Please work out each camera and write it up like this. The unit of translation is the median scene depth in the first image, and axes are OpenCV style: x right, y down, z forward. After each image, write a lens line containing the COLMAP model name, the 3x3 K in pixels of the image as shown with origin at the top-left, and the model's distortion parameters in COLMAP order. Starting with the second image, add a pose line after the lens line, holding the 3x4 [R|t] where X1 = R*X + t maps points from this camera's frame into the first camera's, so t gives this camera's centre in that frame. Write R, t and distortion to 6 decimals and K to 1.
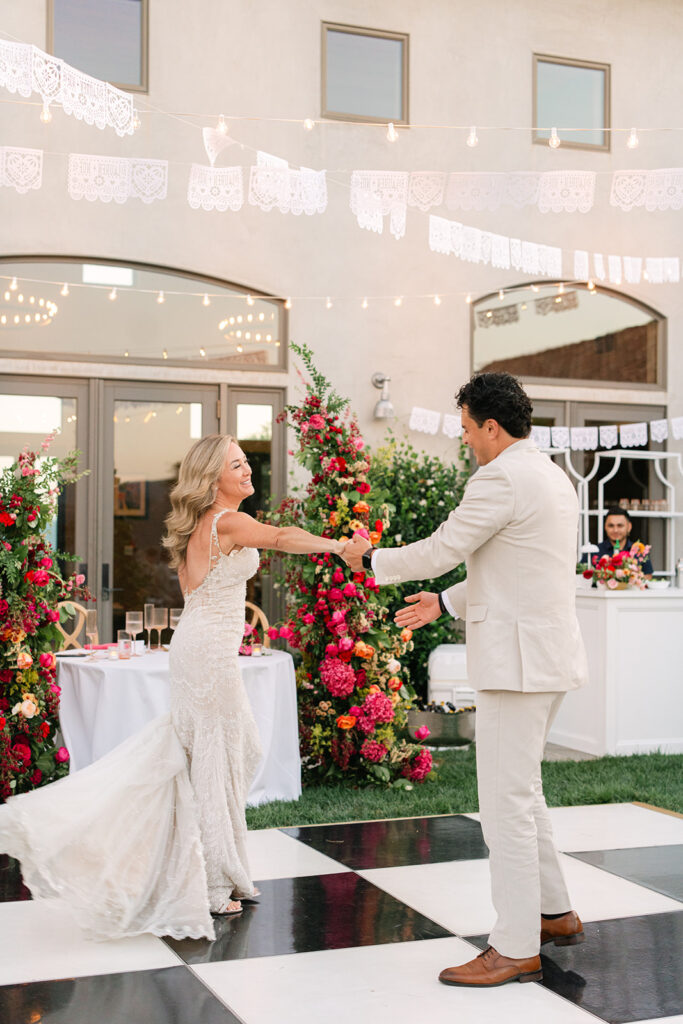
lens RADIAL K [[1508.9, 0, 337.4], [0, 1508.9, 512.9], [0, 0, 1]] dist [0.052799, 0.000000]
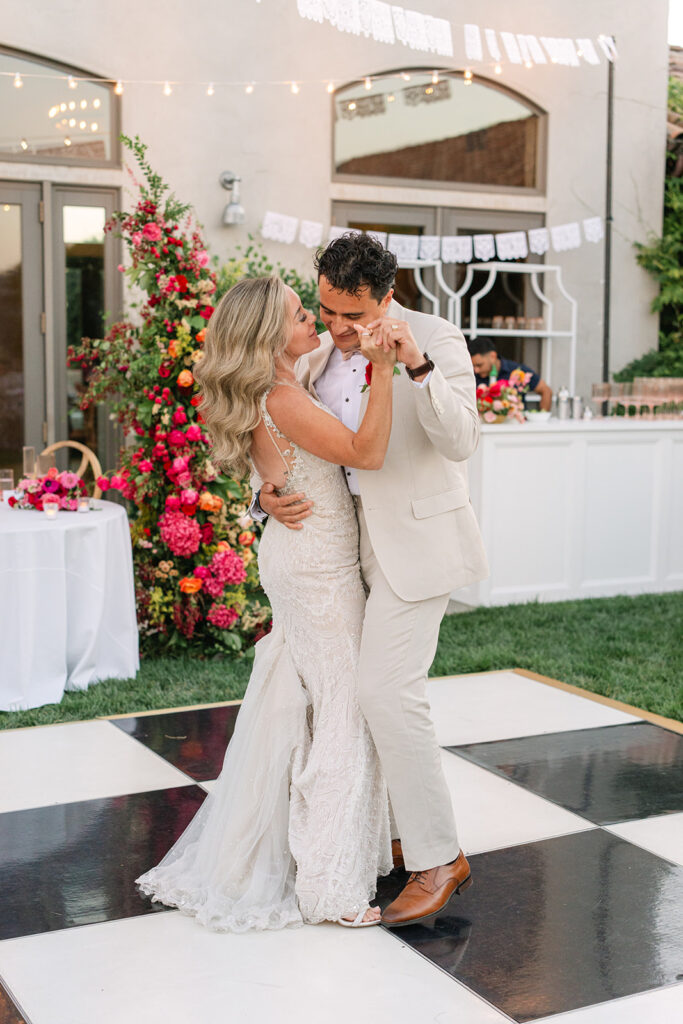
lens RADIAL K [[1508.9, 0, 347.9], [0, 1508.9, 505.8], [0, 0, 1]] dist [0.052799, 0.000000]
pose [[0.994685, -0.008899, 0.102578, 0.006304], [-0.004203, 0.991918, 0.126808, -0.014744], [-0.102878, -0.126565, 0.986609, 0.124192]]
